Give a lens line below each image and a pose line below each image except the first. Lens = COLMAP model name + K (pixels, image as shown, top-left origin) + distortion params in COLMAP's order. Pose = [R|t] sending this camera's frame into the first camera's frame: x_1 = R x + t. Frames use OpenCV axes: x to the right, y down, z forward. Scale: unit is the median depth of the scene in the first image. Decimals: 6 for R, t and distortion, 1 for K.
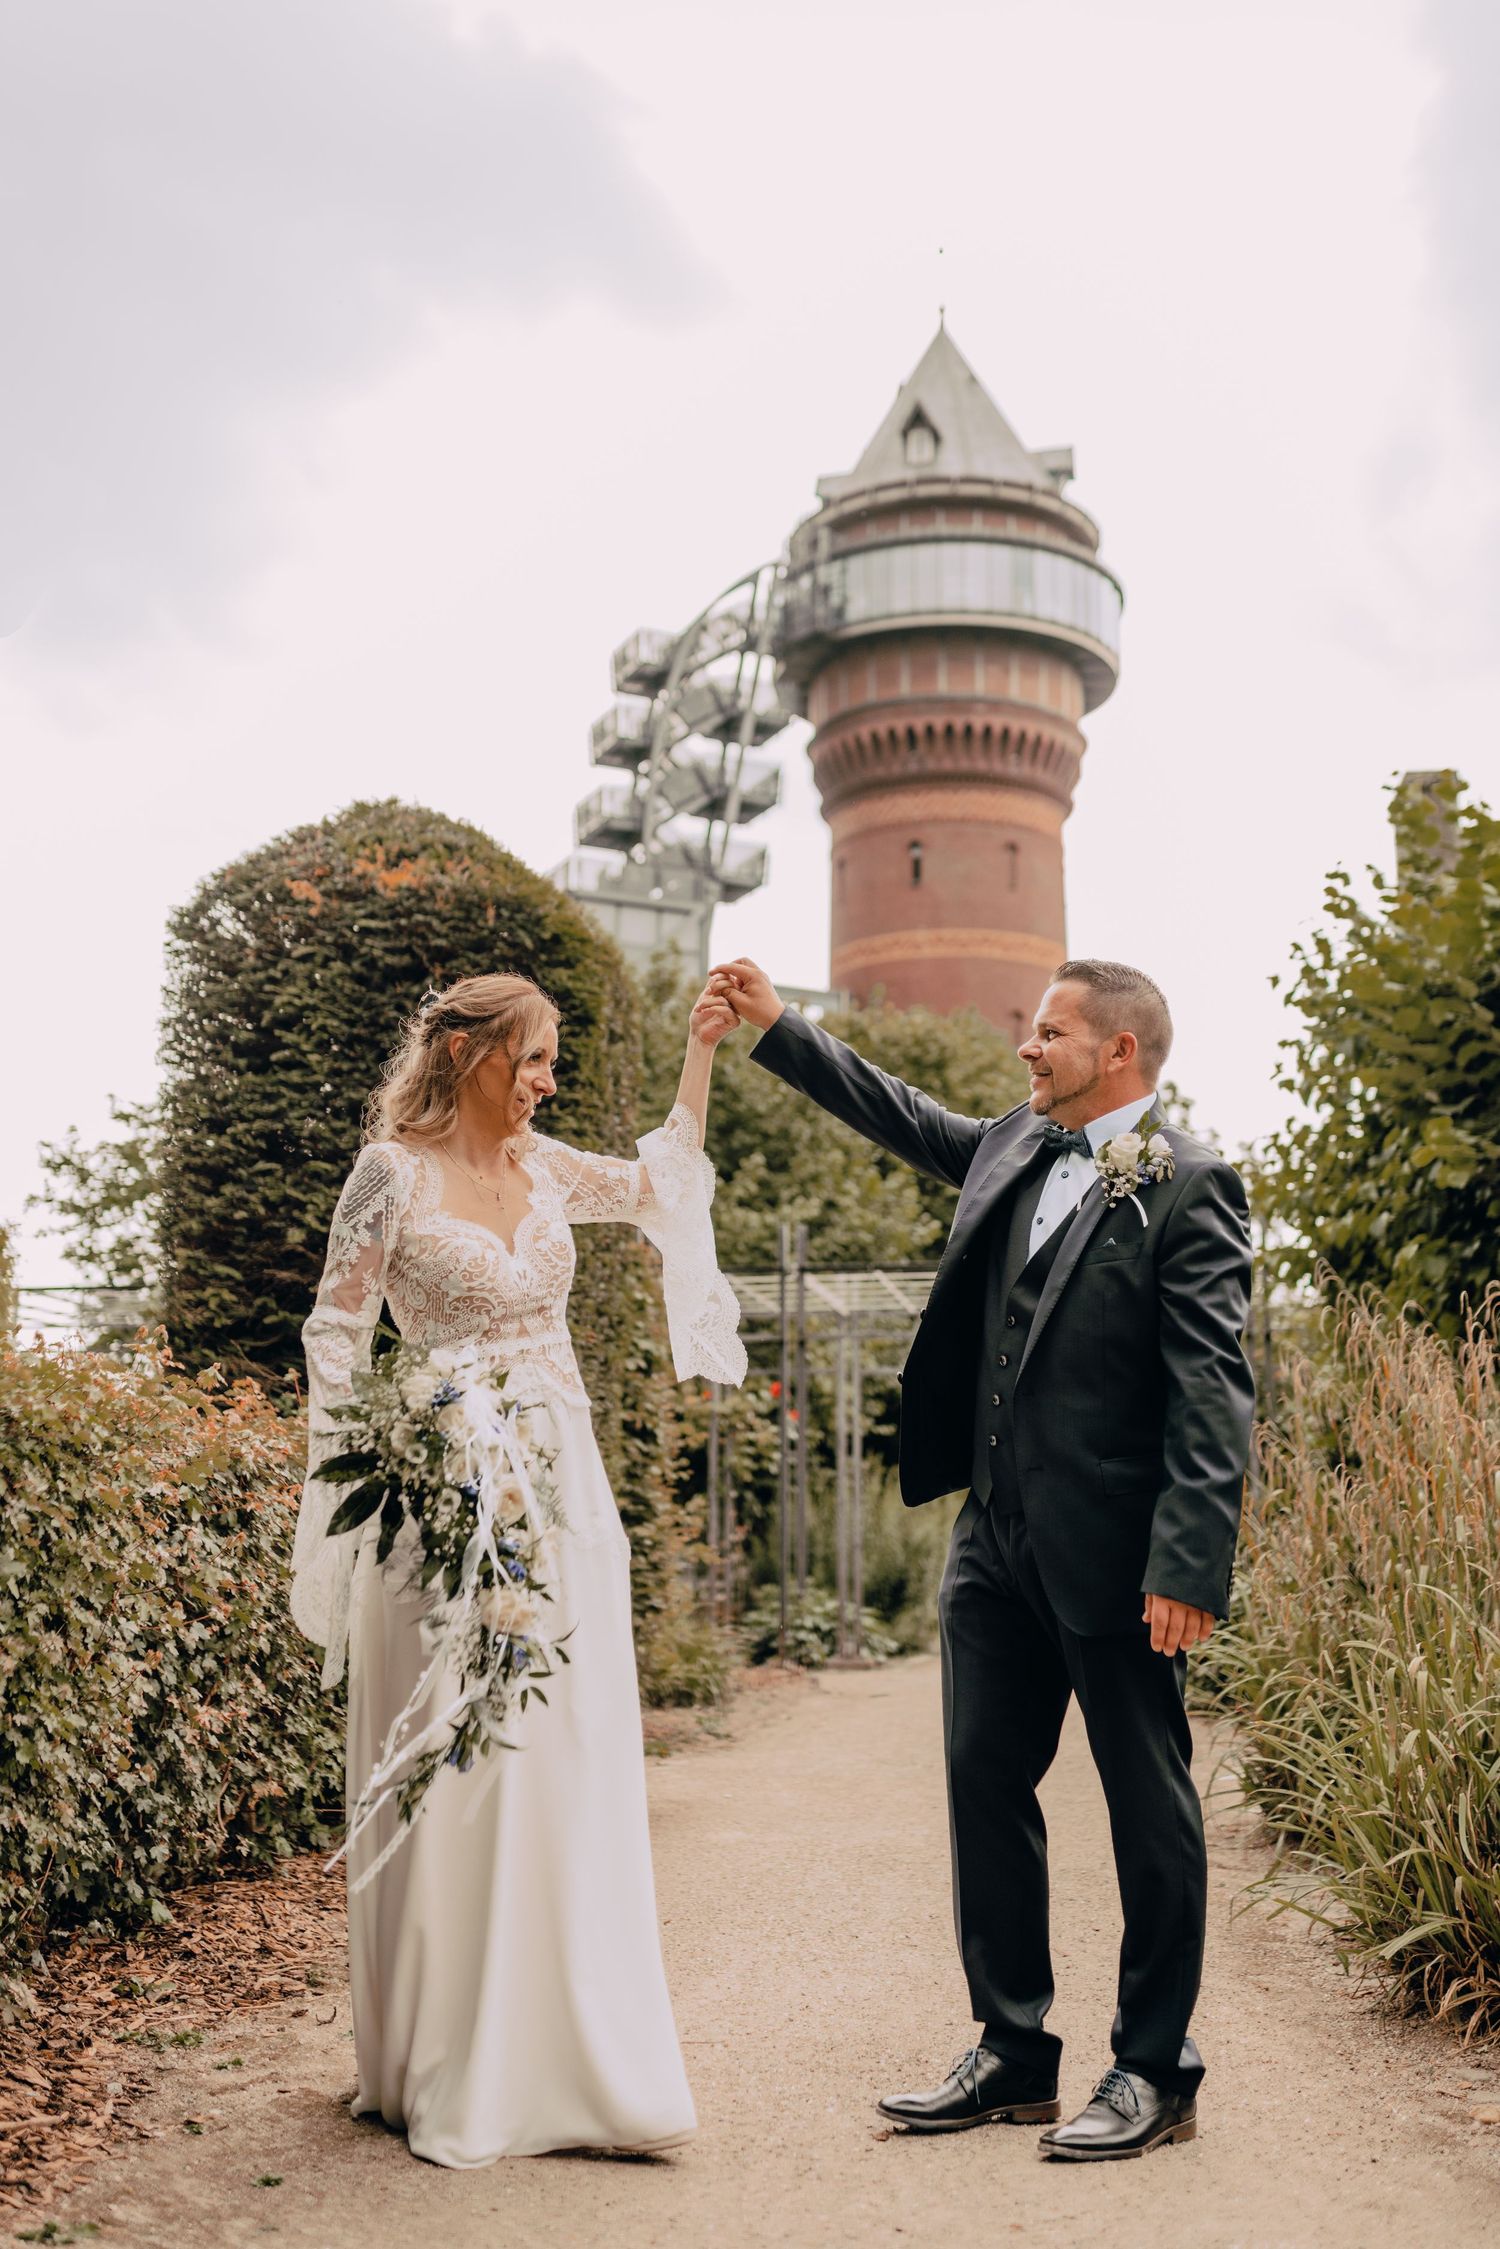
lens RADIAL K [[2382.5, 0, 750.0], [0, 2382.5, 1124.5], [0, 0, 1]] dist [-0.003778, 0.006899]
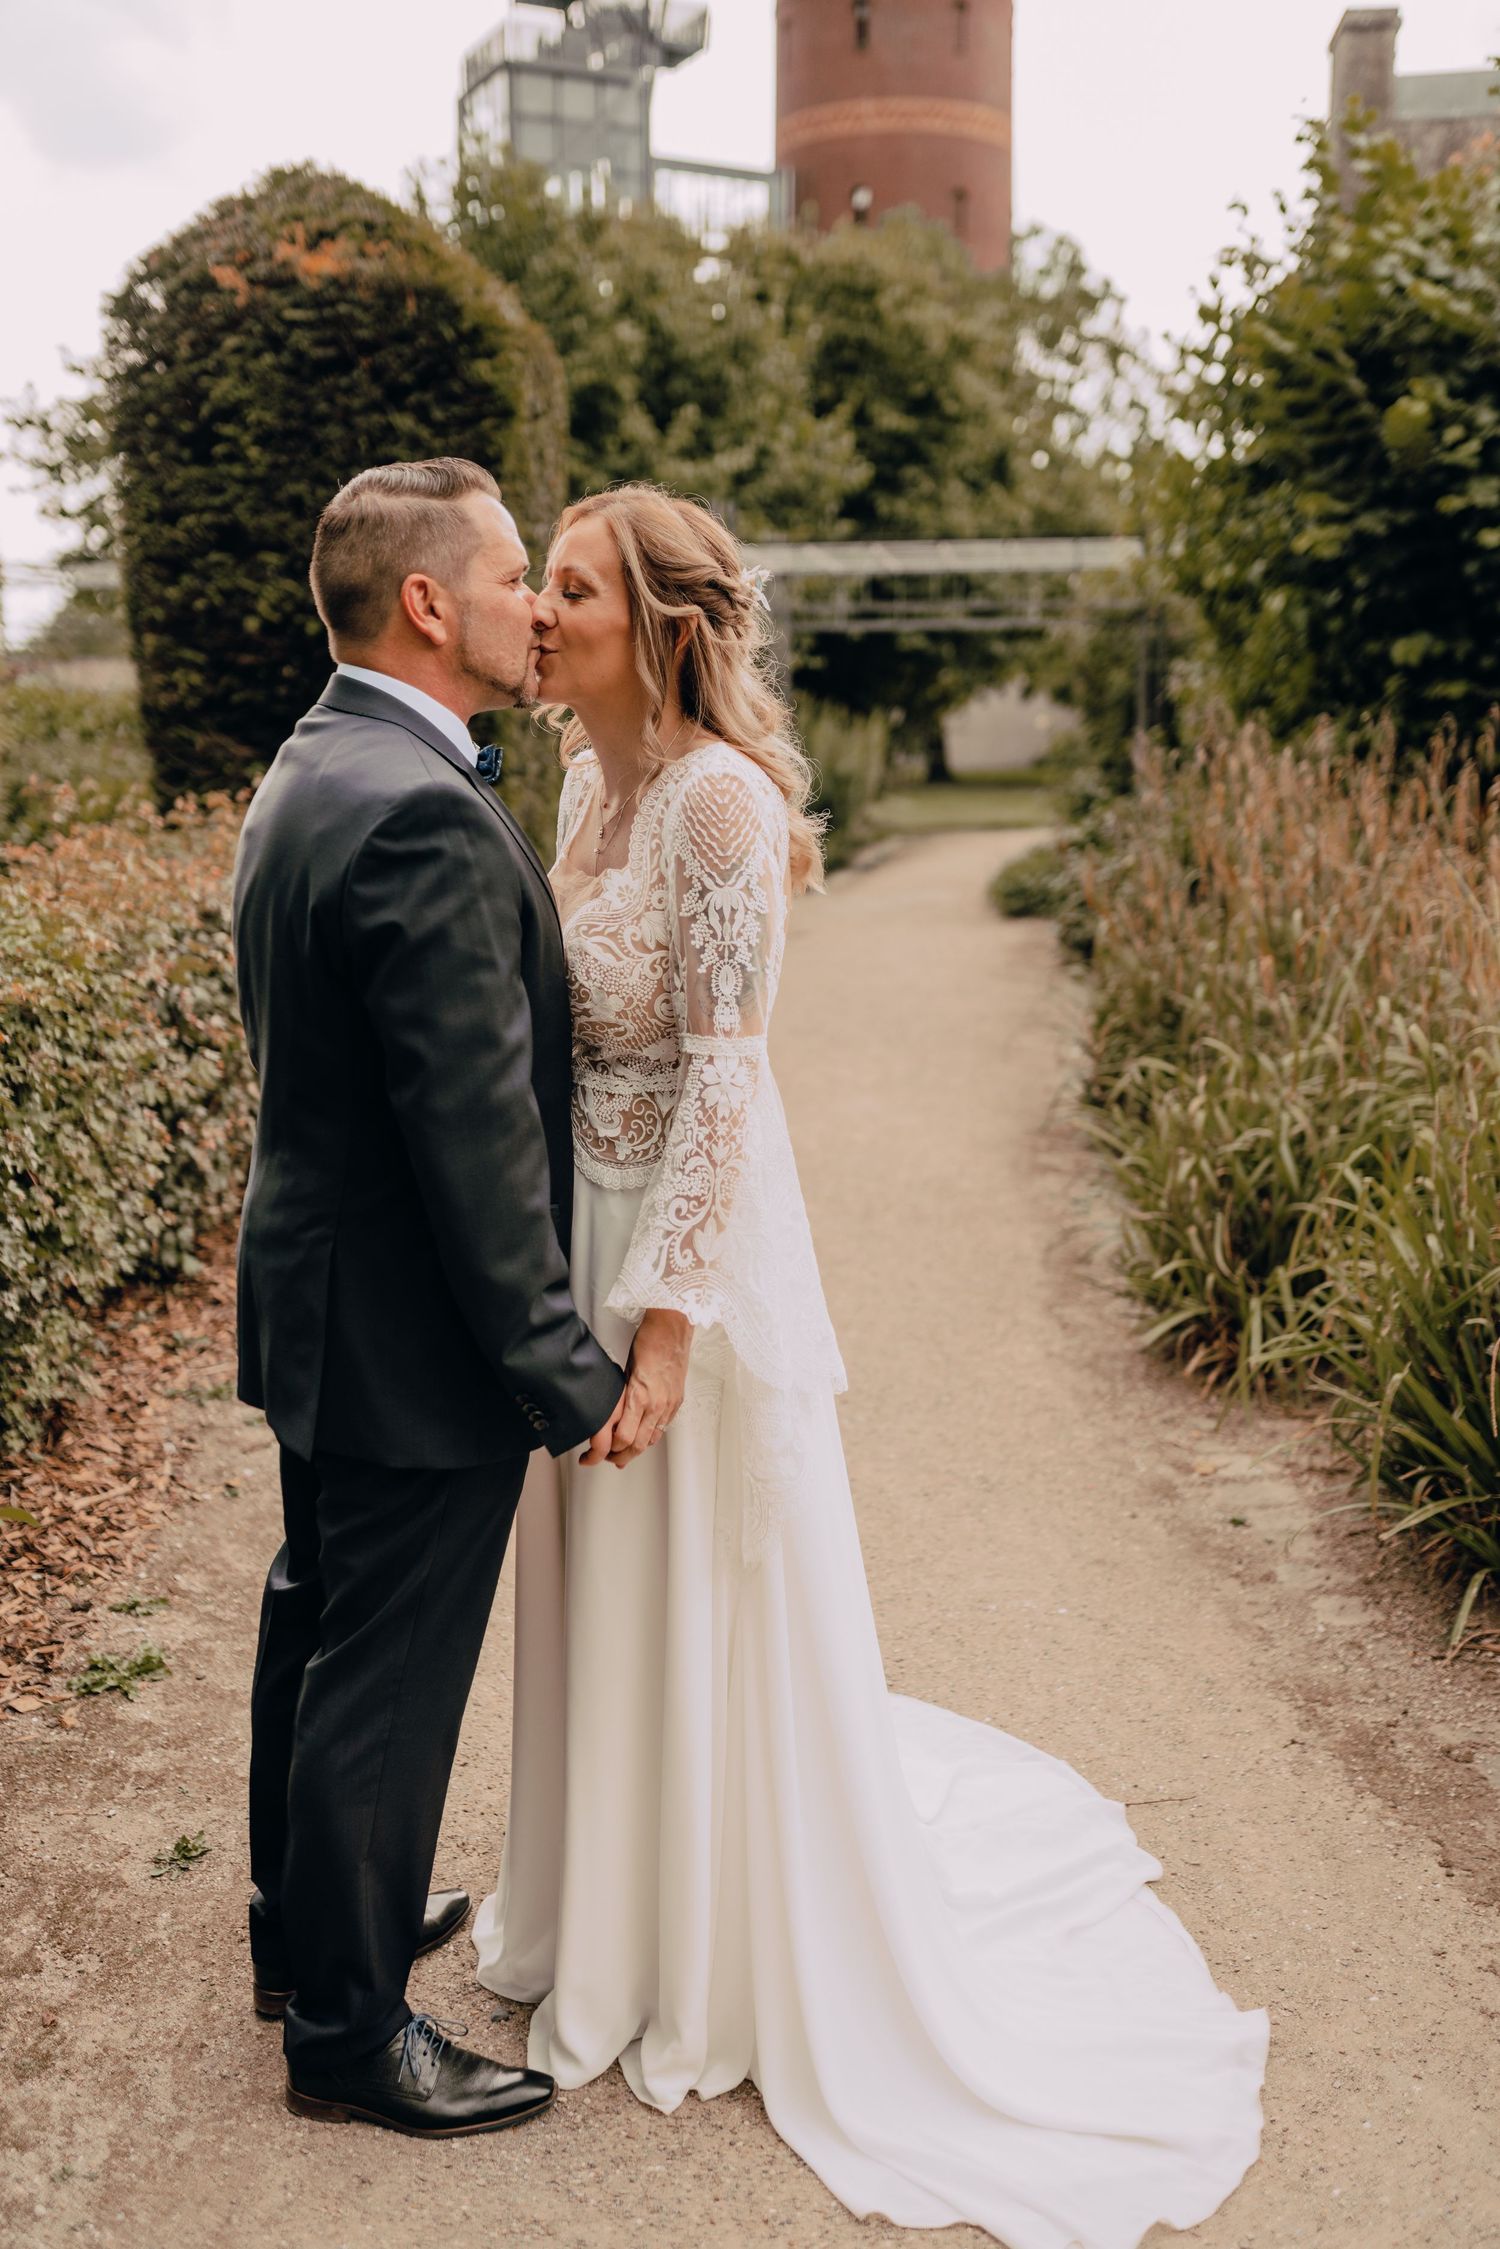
lens RADIAL K [[2246.2, 0, 750.0], [0, 2246.2, 1124.5], [0, 0, 1]] dist [-0.002117, -0.015050]
pose [[0.999901, -0.010582, 0.009247, 0.026015], [0.006024, 0.917231, 0.398311, -0.149617], [-0.012697, -0.398216, 0.917204, -0.040973]]
